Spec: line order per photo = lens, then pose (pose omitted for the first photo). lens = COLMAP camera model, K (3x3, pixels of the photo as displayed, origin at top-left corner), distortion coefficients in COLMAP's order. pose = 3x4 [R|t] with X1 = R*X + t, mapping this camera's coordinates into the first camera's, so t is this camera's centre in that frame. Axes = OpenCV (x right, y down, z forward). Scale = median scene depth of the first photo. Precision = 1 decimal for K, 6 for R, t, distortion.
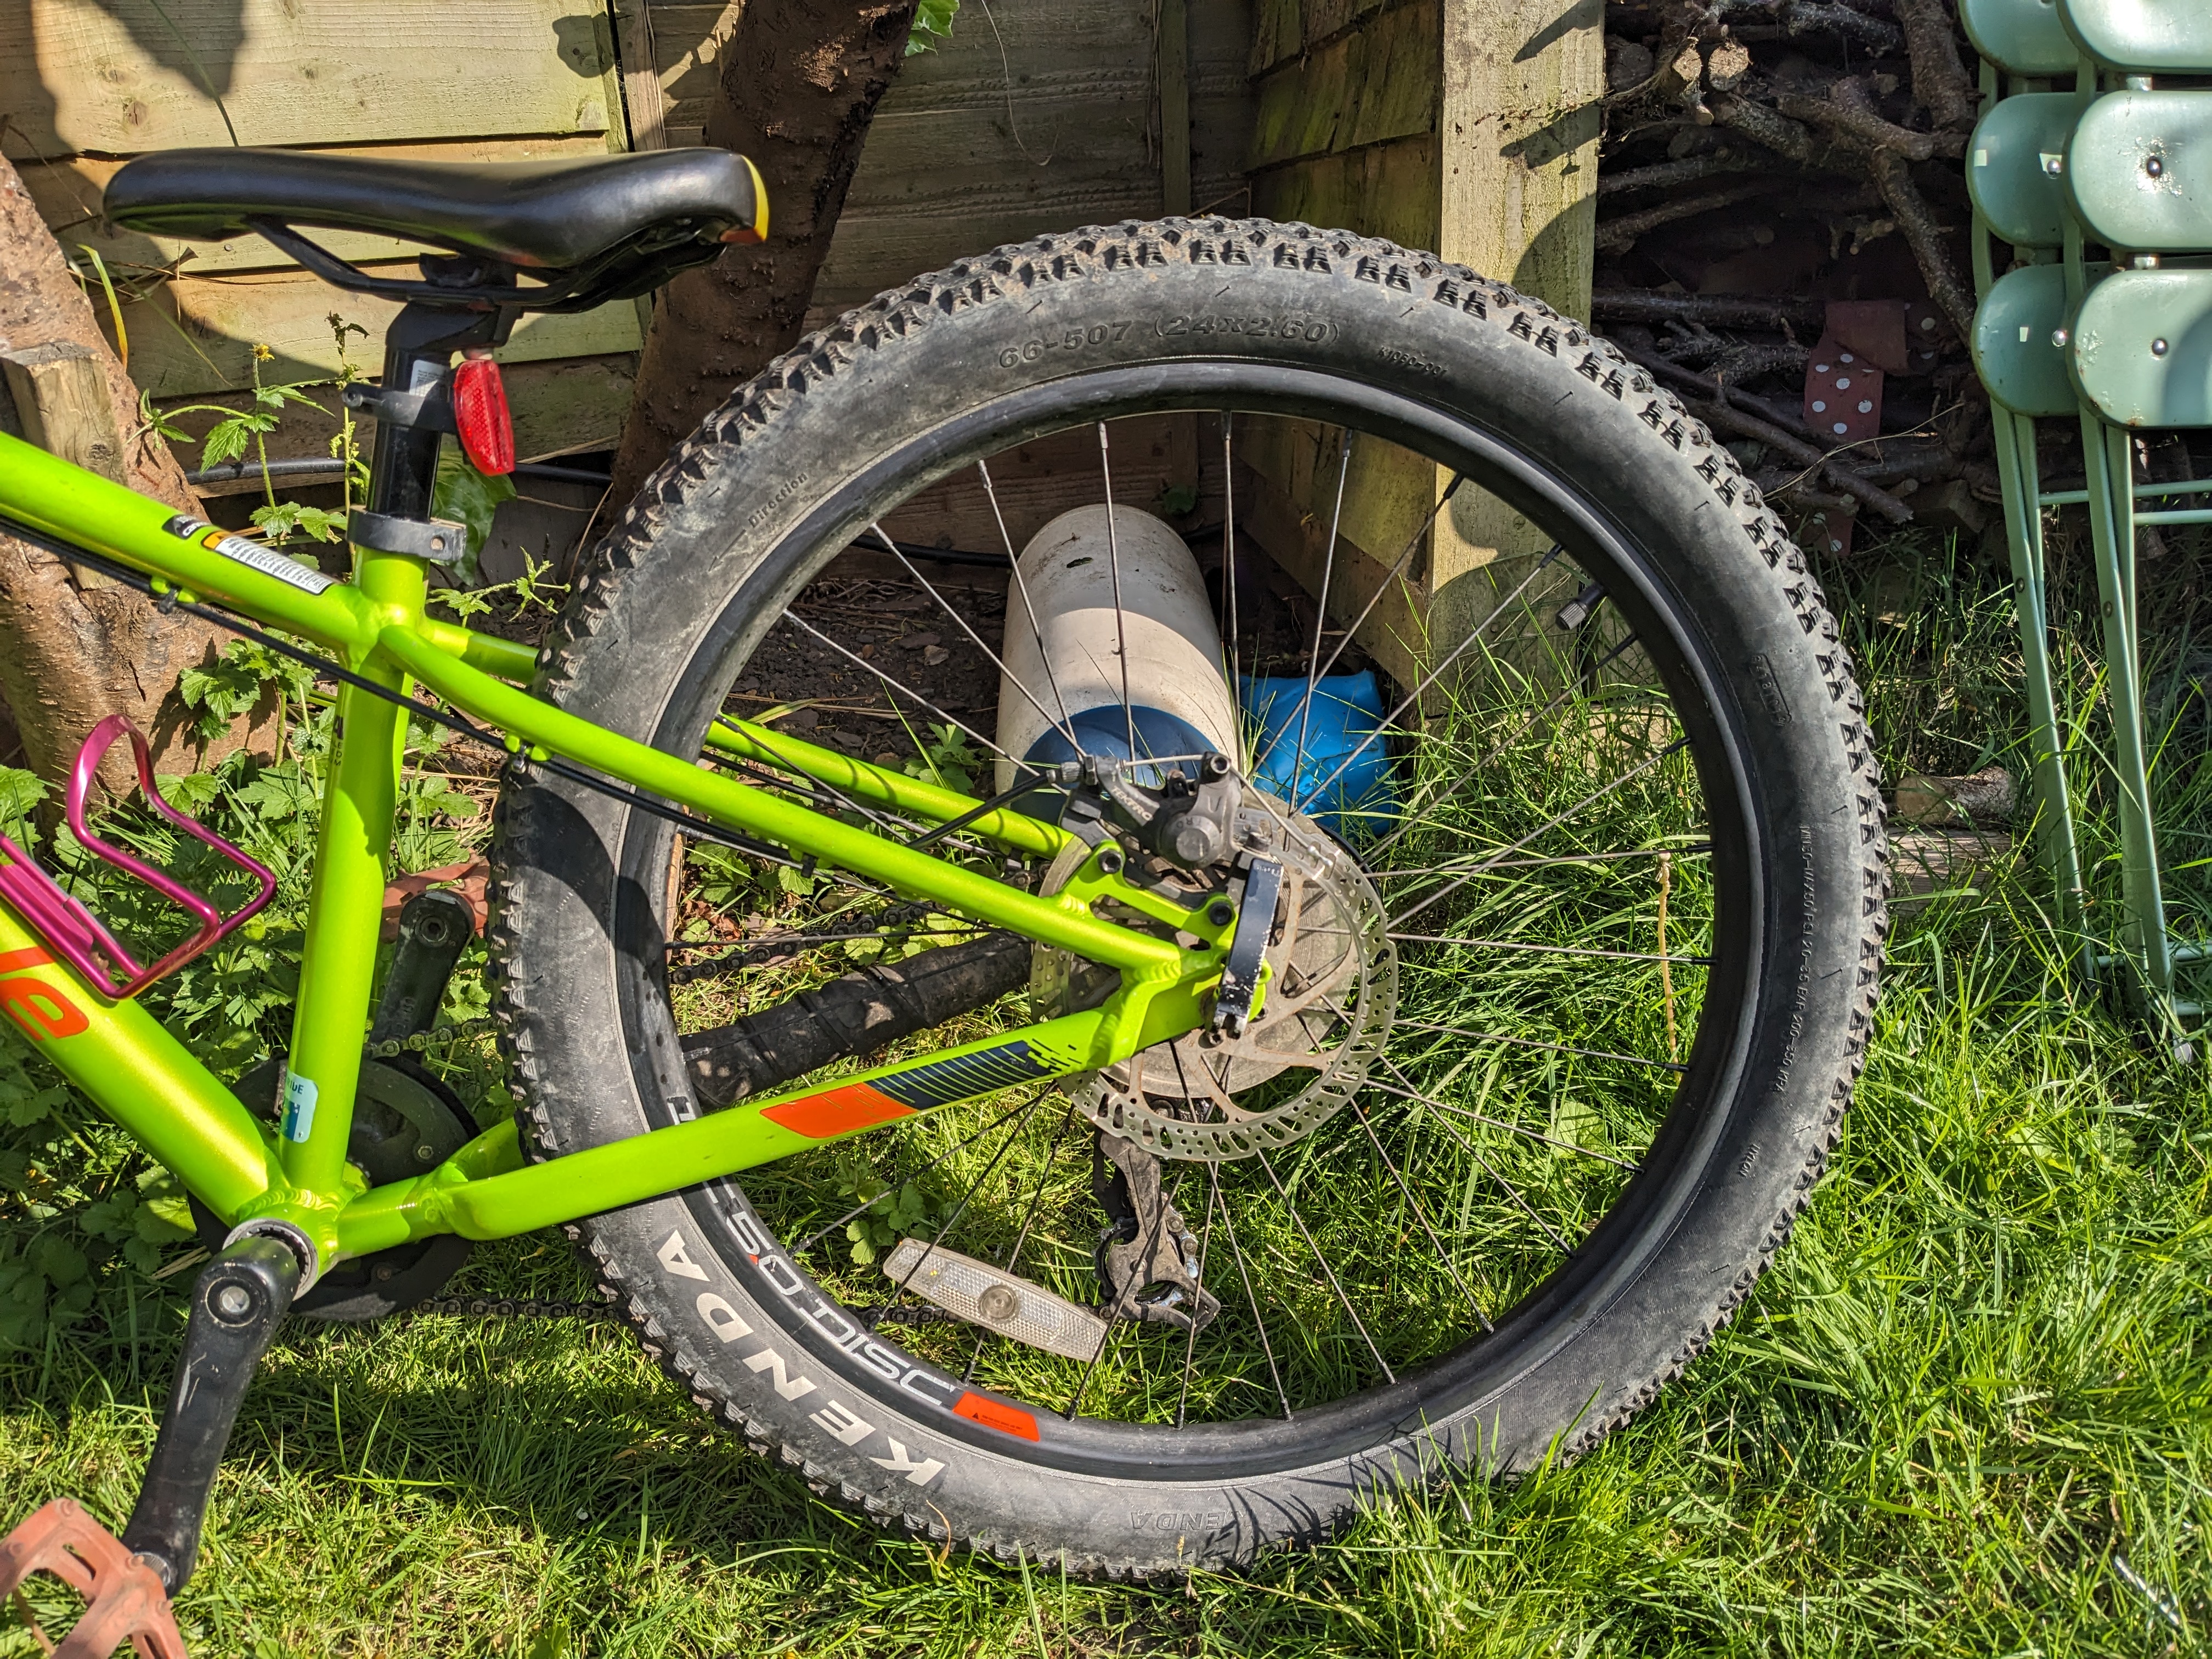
lens RADIAL K [[1742.9, 0, 1095.4], [0, 1742.9, 853.8], [0, 0, 1]] dist [0.047999, -0.071517]
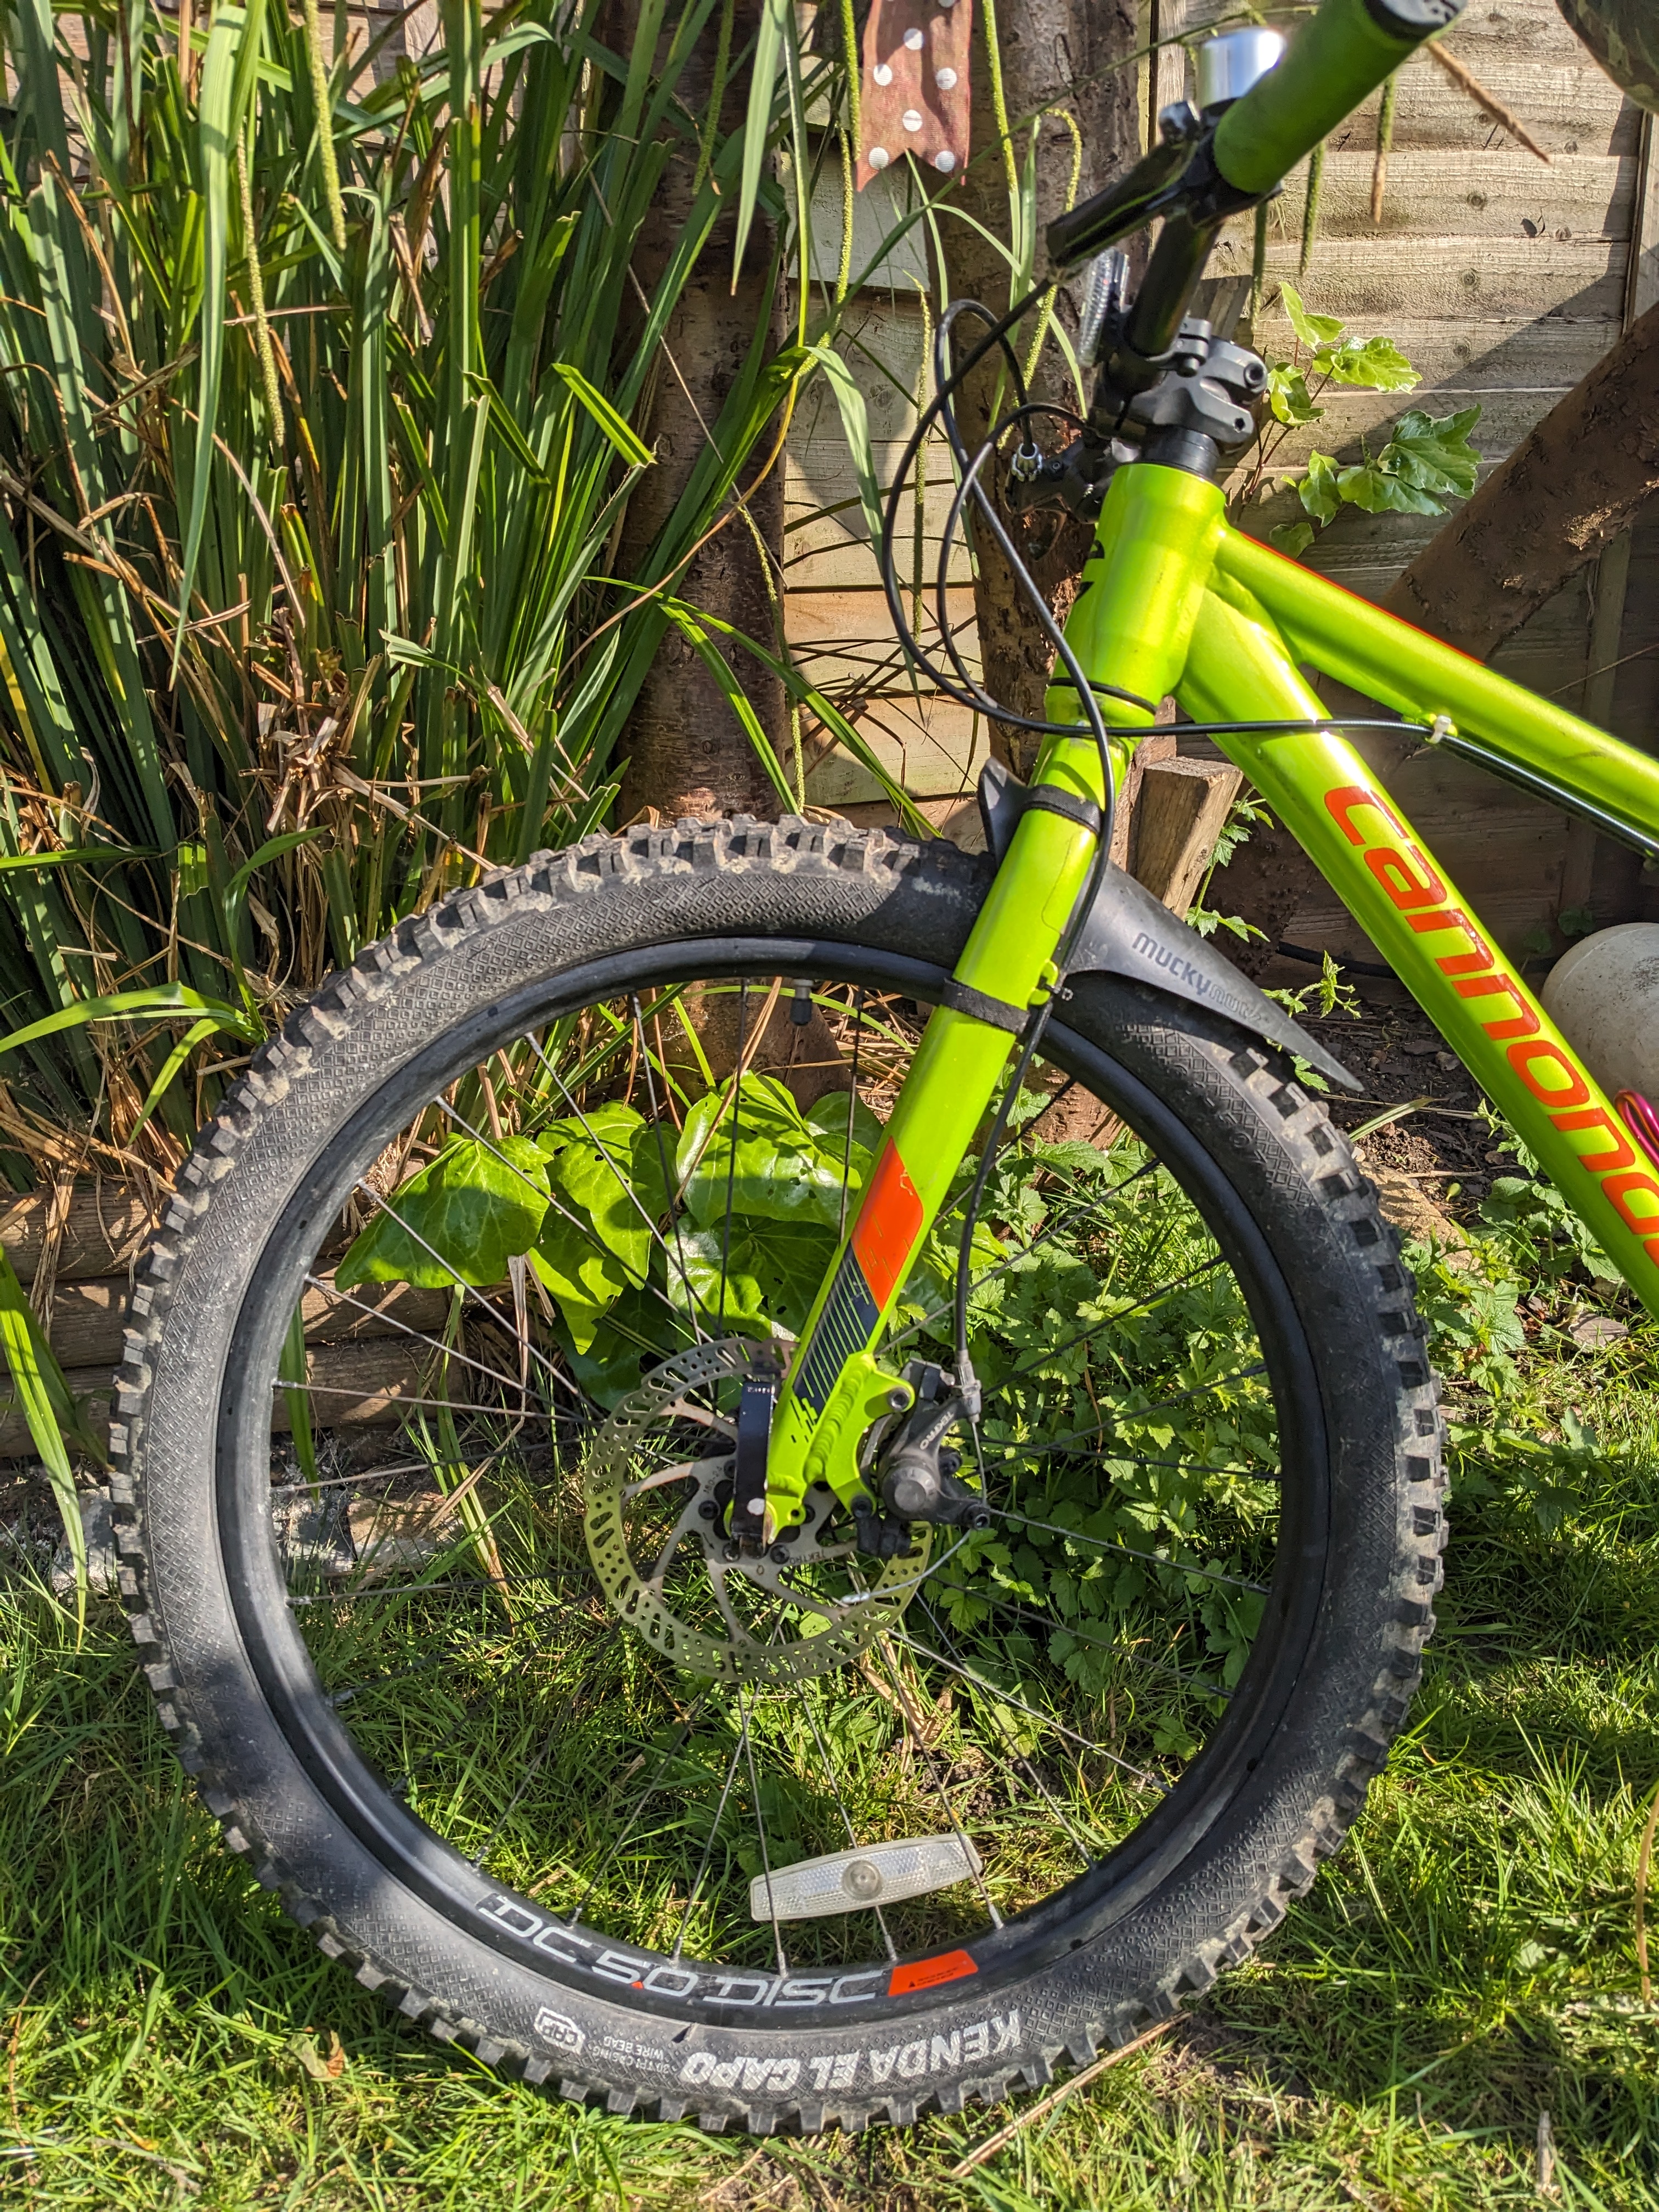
lens RADIAL K [[1742.9, 0, 786.9], [0, 1742.9, 1111.1], [0, 0, 1]] dist [0.047999, -0.071517]
pose [[0.999715, 0.023801, 0.001679, -1.097652], [-0.023539, 0.995309, -0.093843, 0.055794], [-0.003905, 0.093777, 0.995586, -0.113245]]
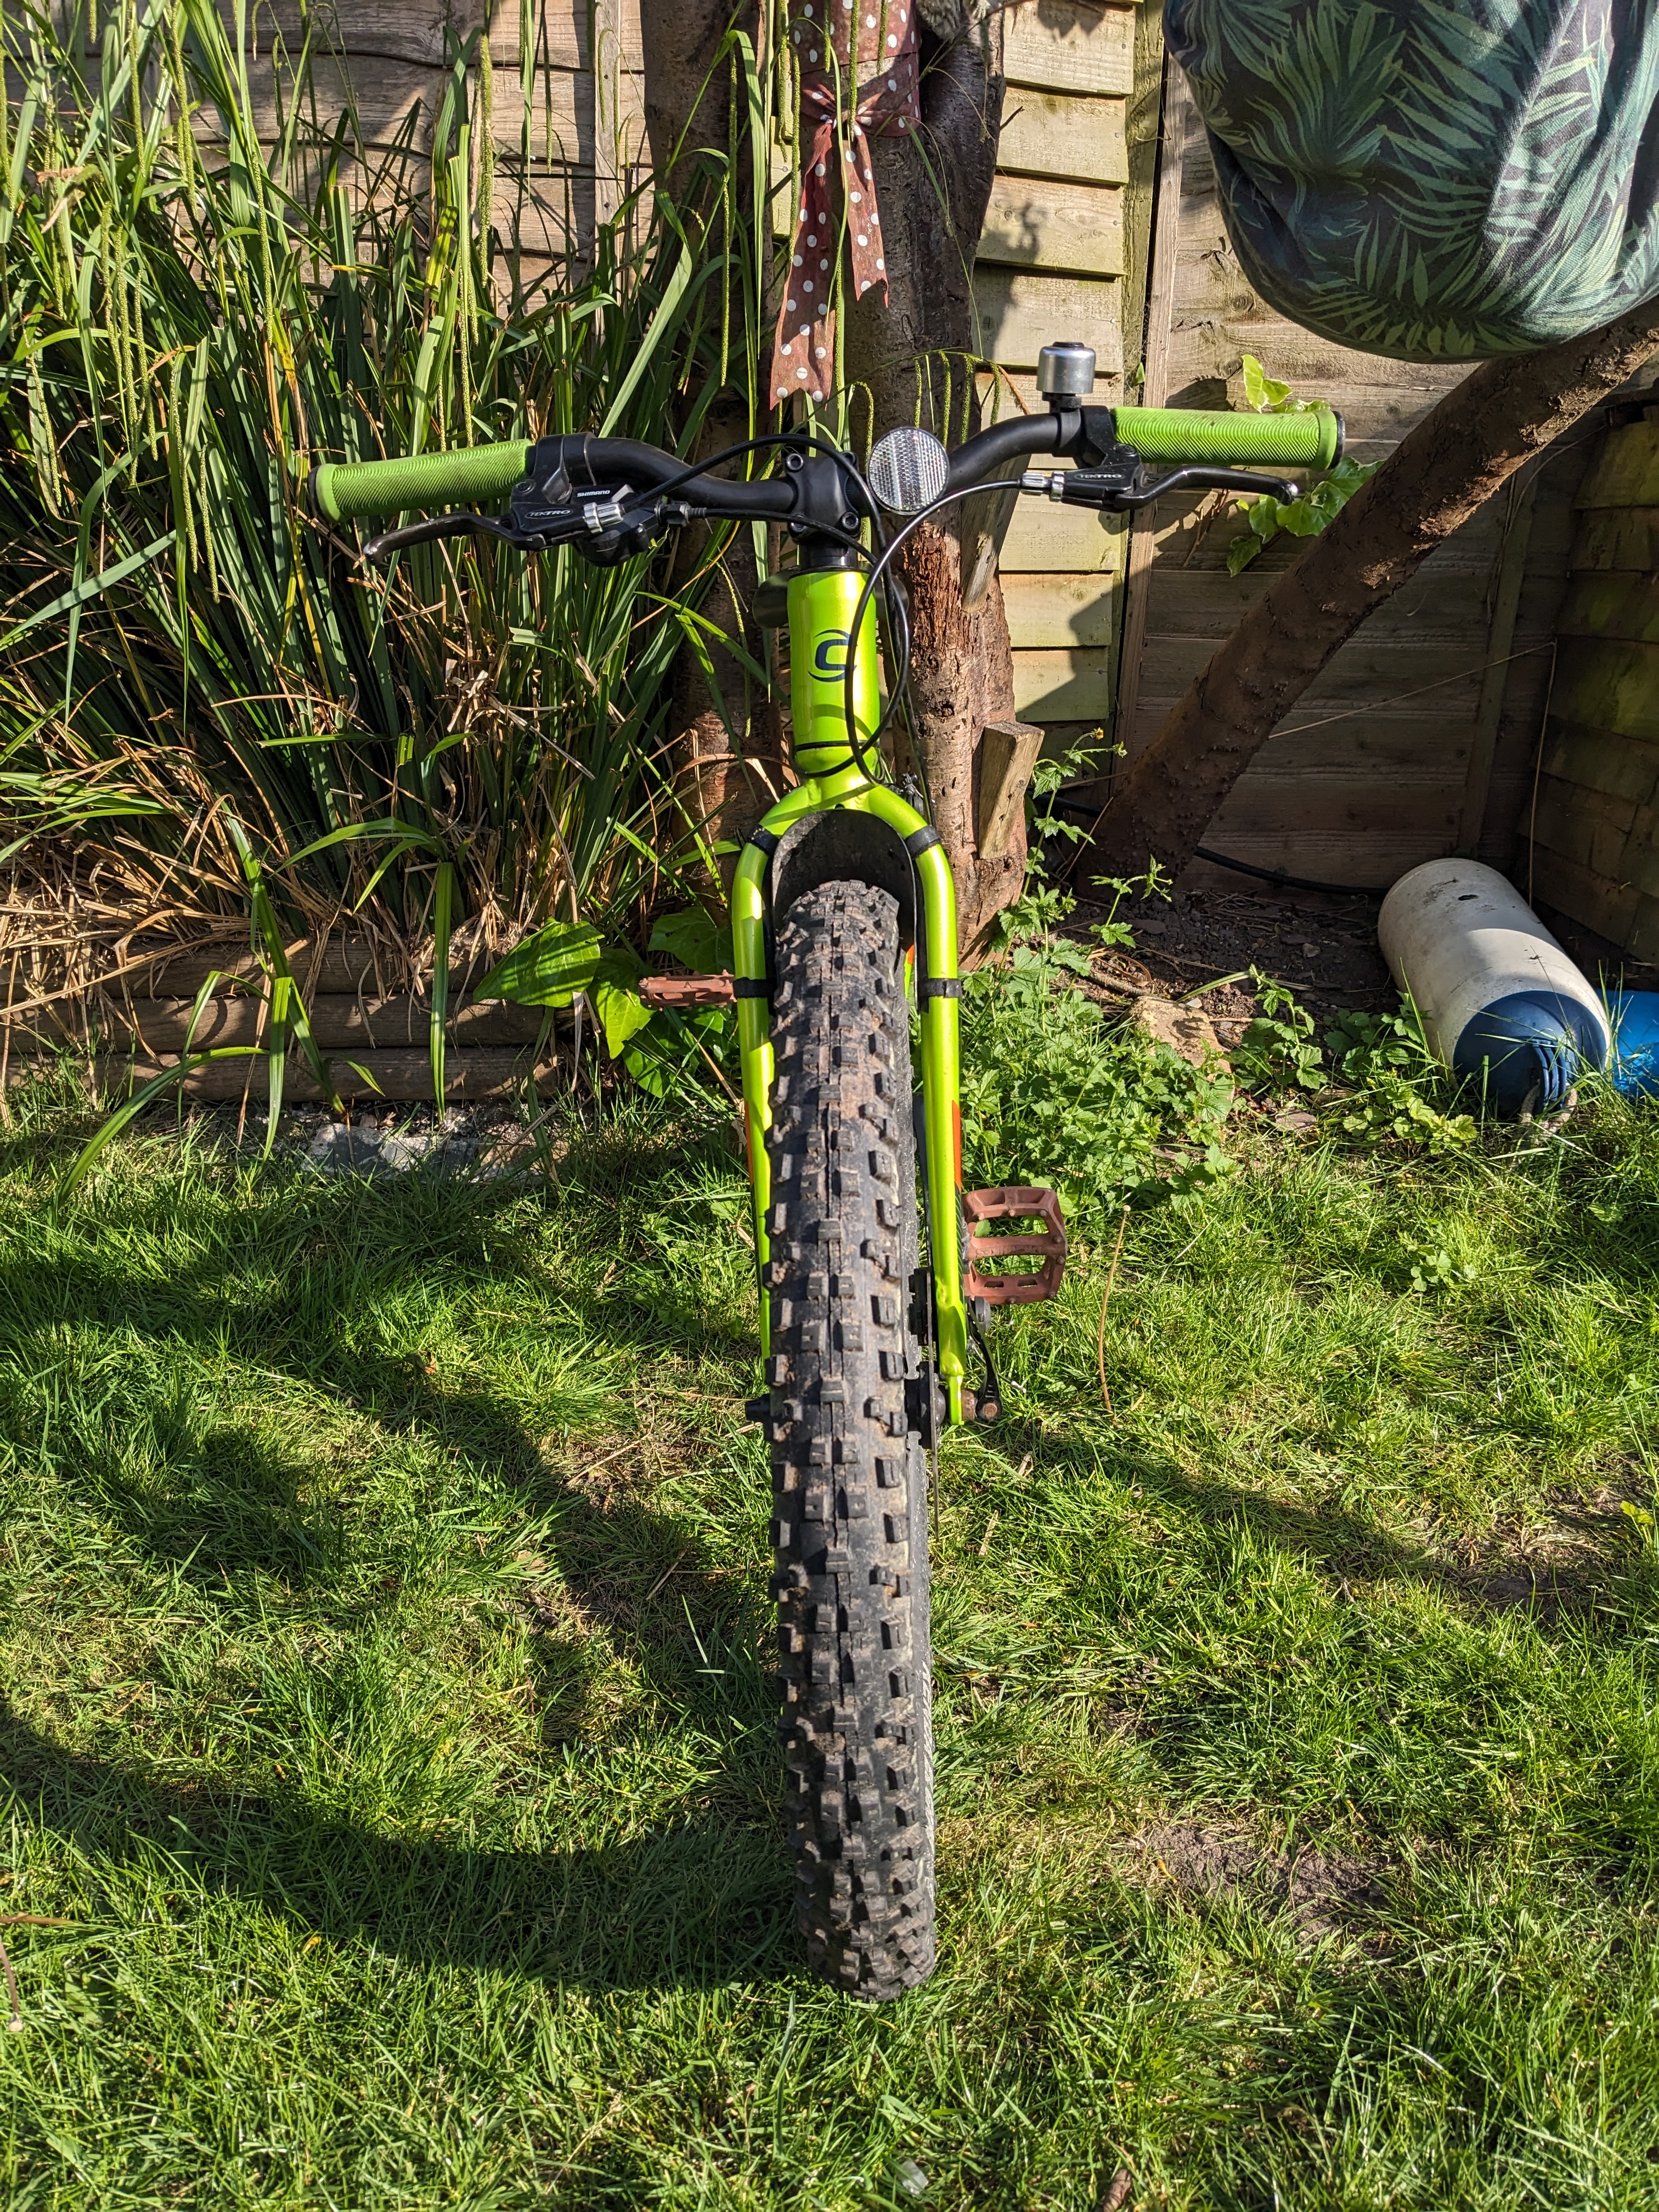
lens RADIAL K [[1742.9, 0, 841.0], [0, 1742.9, 1103.3], [0, 0, 1]] dist [0.047999, -0.071517]
pose [[0.988922, 0.113955, -0.095116, -0.718774], [-0.117443, 0.992567, -0.031893, 0.226070], [0.090775, 0.042711, 0.994955, -1.013797]]
